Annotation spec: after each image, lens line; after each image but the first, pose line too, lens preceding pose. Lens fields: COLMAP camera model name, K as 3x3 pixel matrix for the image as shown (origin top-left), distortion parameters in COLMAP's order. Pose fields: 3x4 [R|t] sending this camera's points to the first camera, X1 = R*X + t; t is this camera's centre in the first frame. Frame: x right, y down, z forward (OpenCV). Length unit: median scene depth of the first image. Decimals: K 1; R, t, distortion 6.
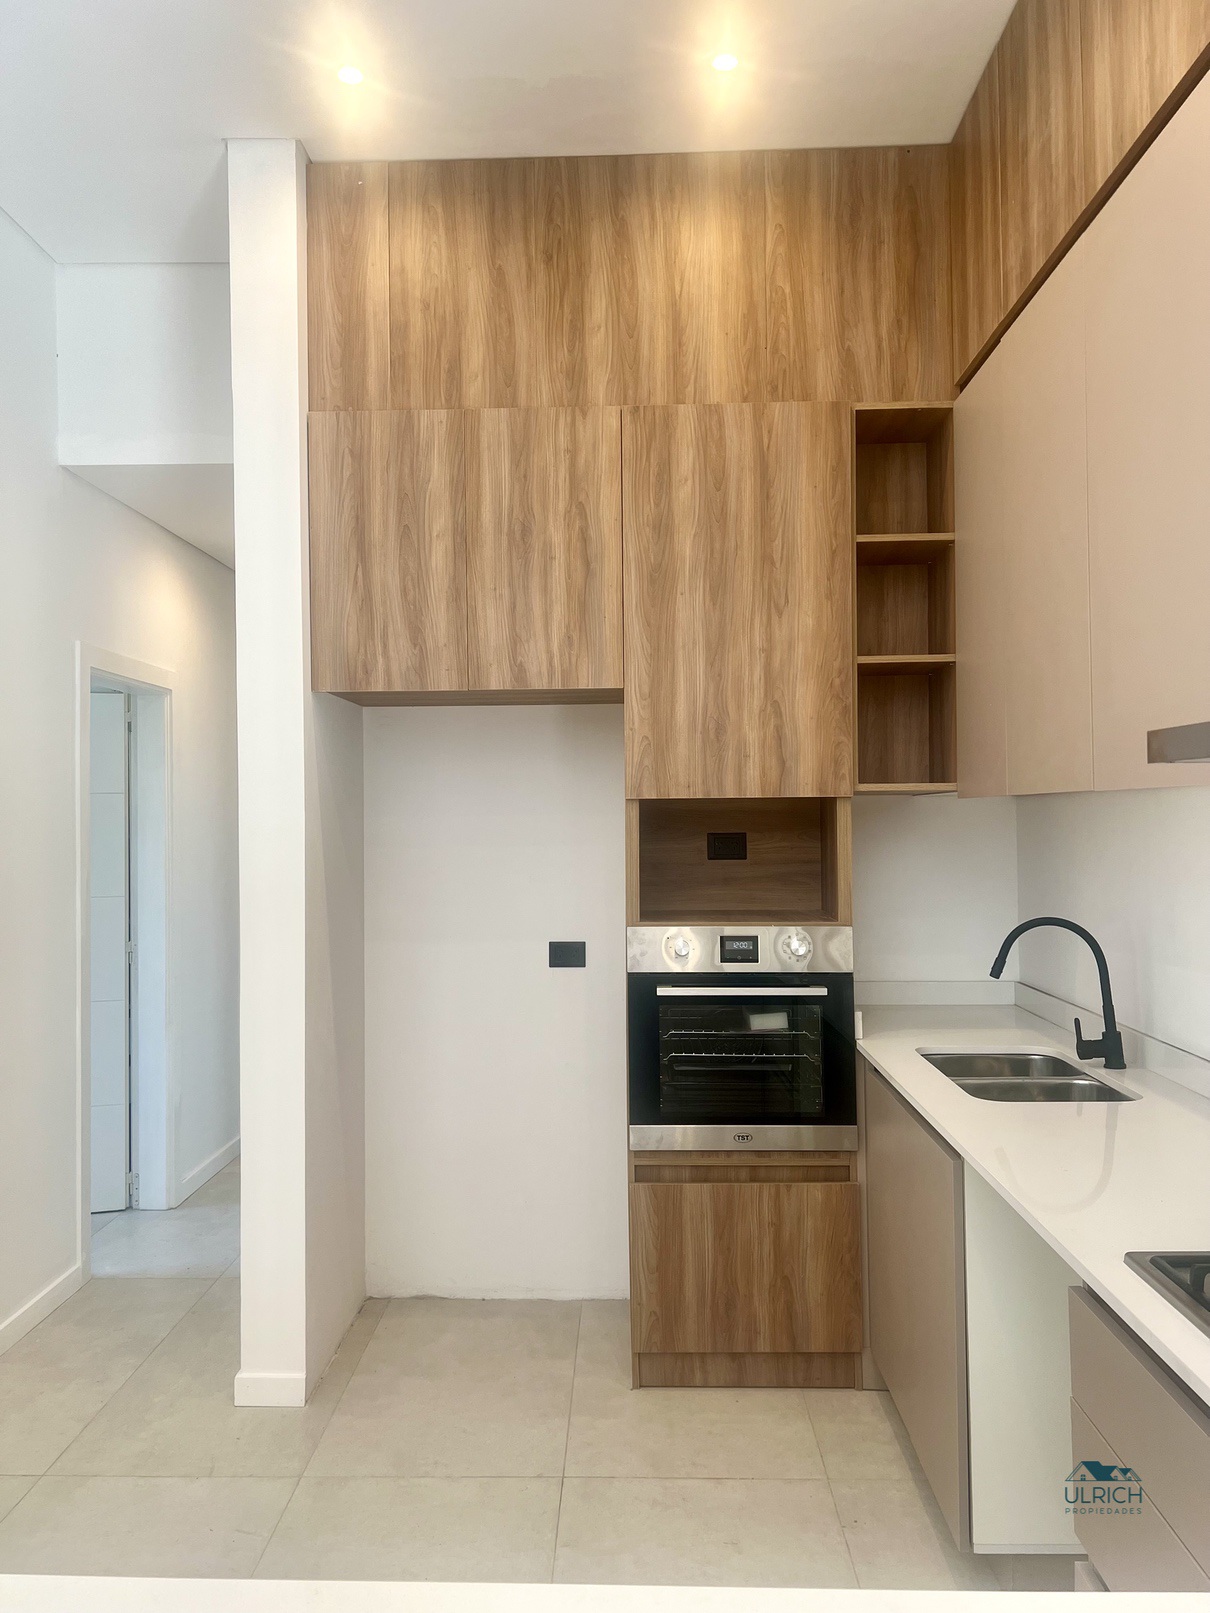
lens RADIAL K [[1214.7, 0, 593.1], [0, 1214.7, 814.9], [0, 0, 1]] dist [0.089094, -0.140632]
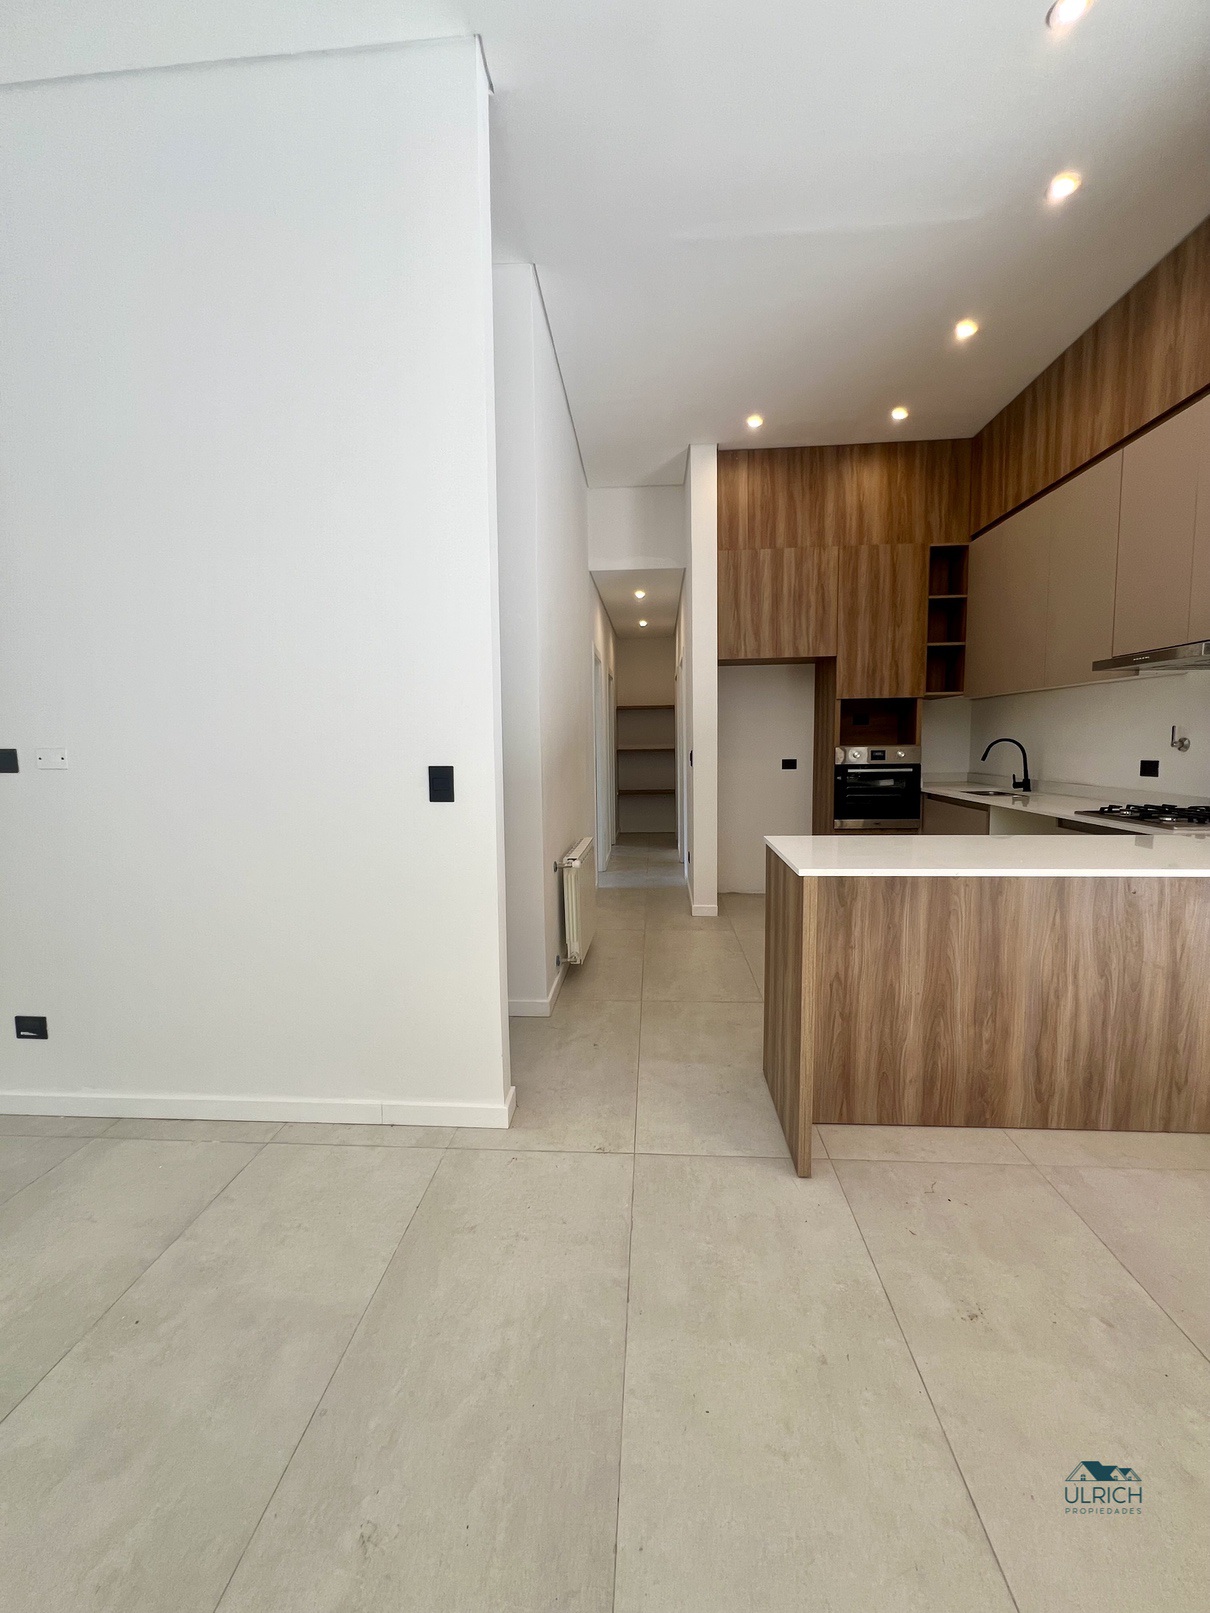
lens RADIAL K [[646.6, 0, 607.4], [0, 646.6, 805.1], [0, 0, 1]] dist [0.000301, 0.000349]
pose [[0.999247, -0.001684, -0.038772, -0.415206], [0.005988, 0.993785, 0.111154, 0.056863], [0.038344, -0.111302, 0.993047, -0.441879]]
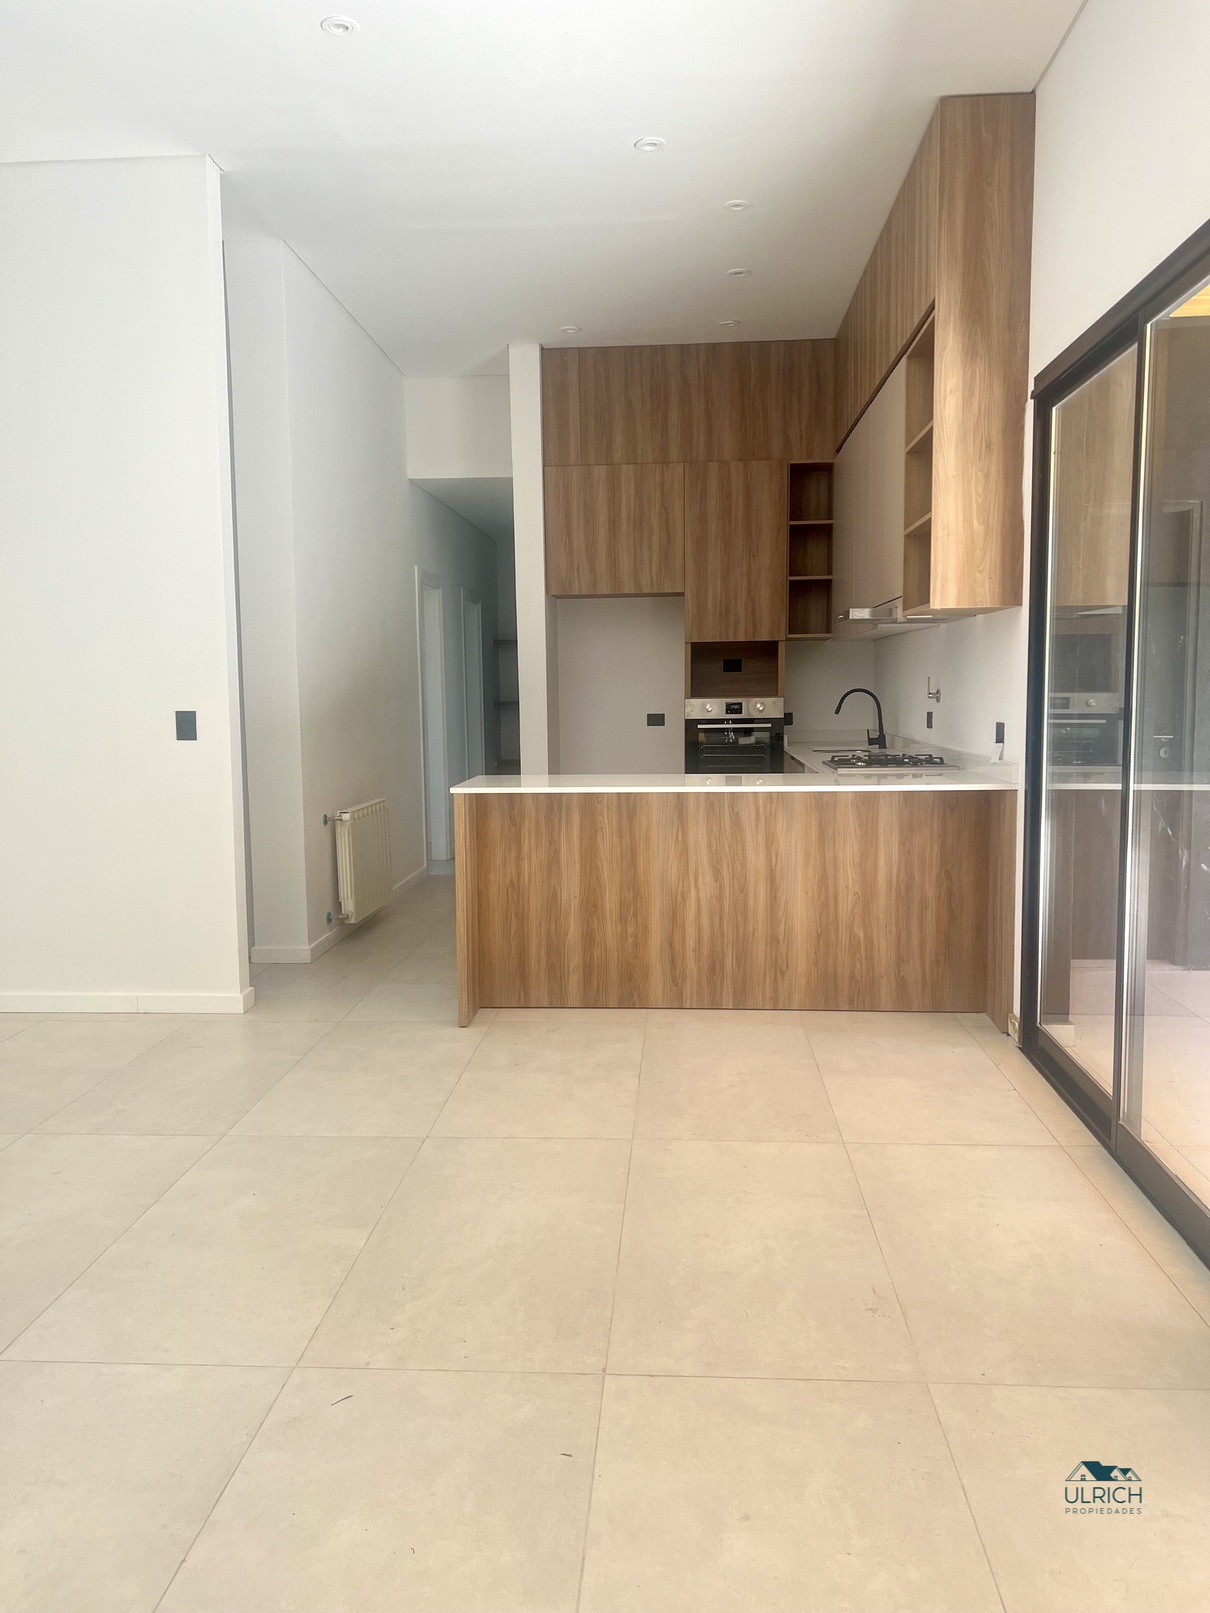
lens RADIAL K [[1214.7, 0, 593.1], [0, 1214.7, 814.9], [0, 0, 1]] dist [0.089094, -0.140632]
pose [[0.999199, 0.001368, -0.039987, -0.052630], [0.003337, 0.993086, 0.117344, 0.039794], [0.039871, -0.117383, 0.992286, -1.285102]]
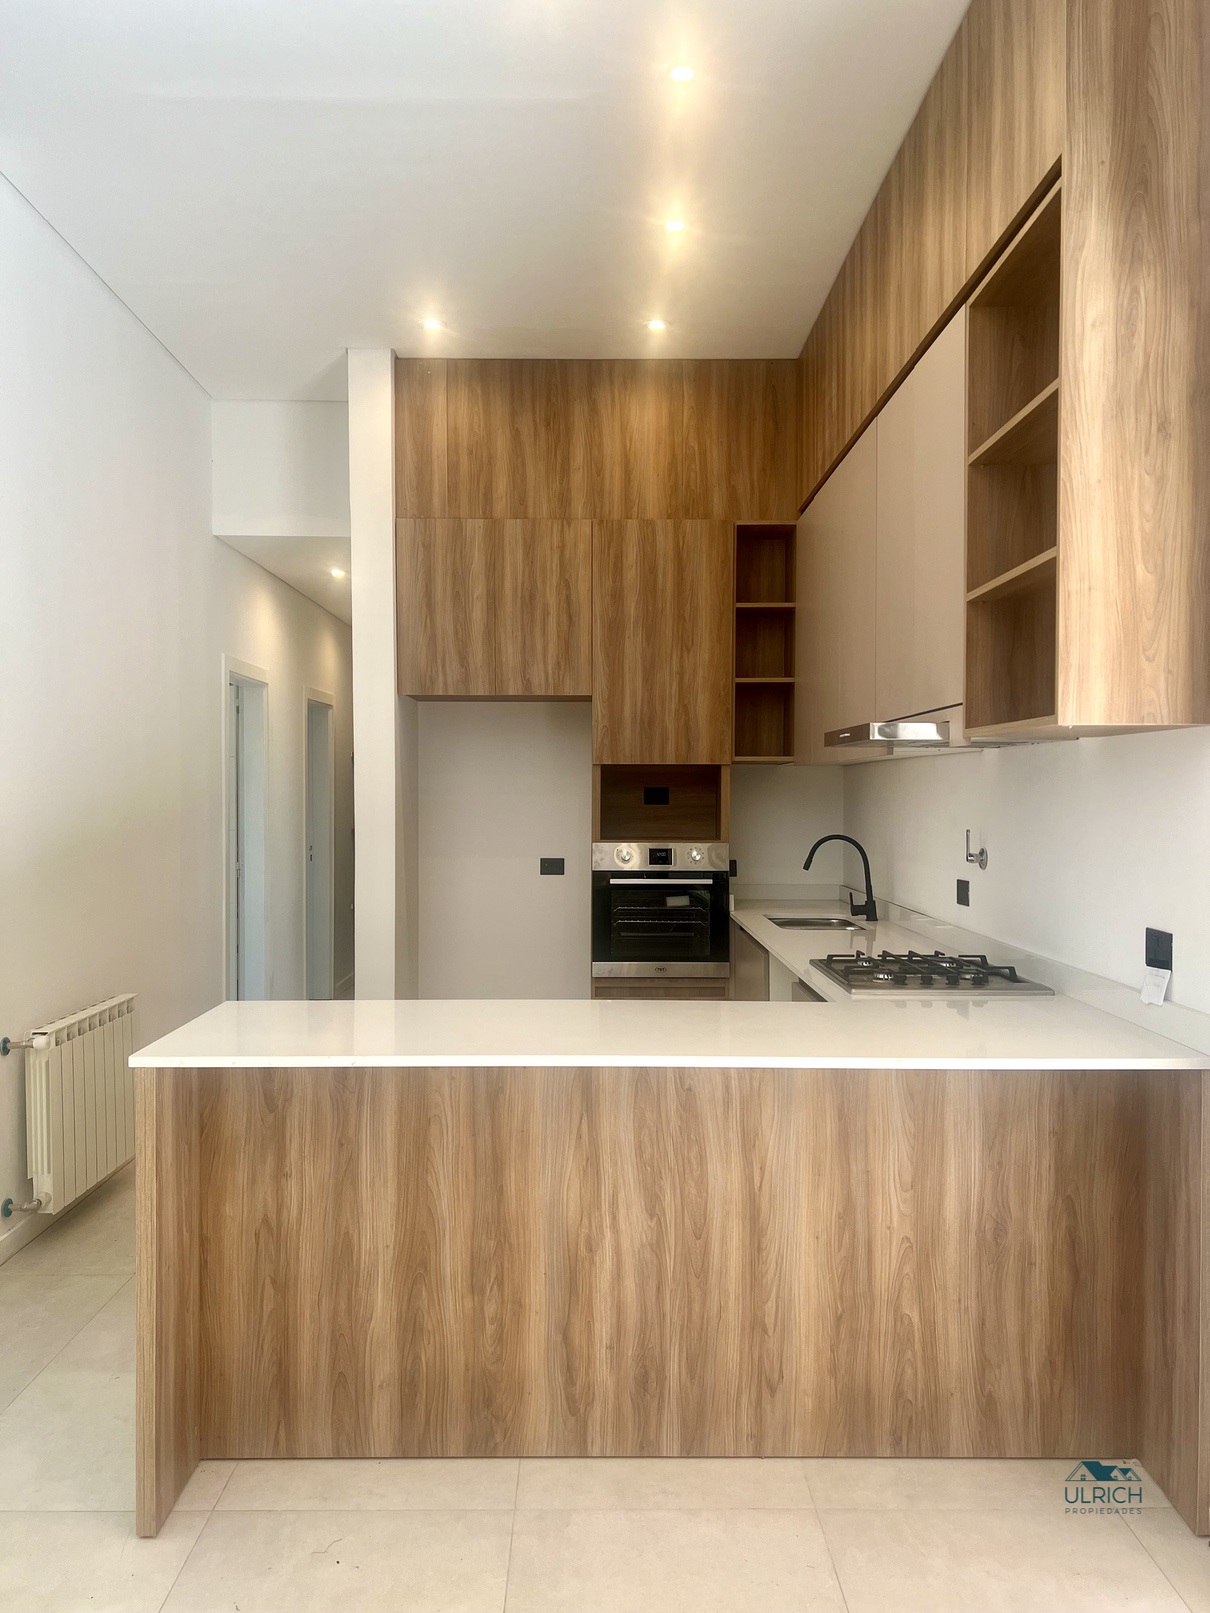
lens RADIAL K [[1214.7, 0, 593.1], [0, 1214.7, 814.9], [0, 0, 1]] dist [0.089094, -0.140632]
pose [[0.999213, 0.010688, 0.038208, -0.033060], [-0.011780, 0.999525, 0.028488, 0.008595], [-0.037886, -0.028915, 0.998864, -0.613935]]
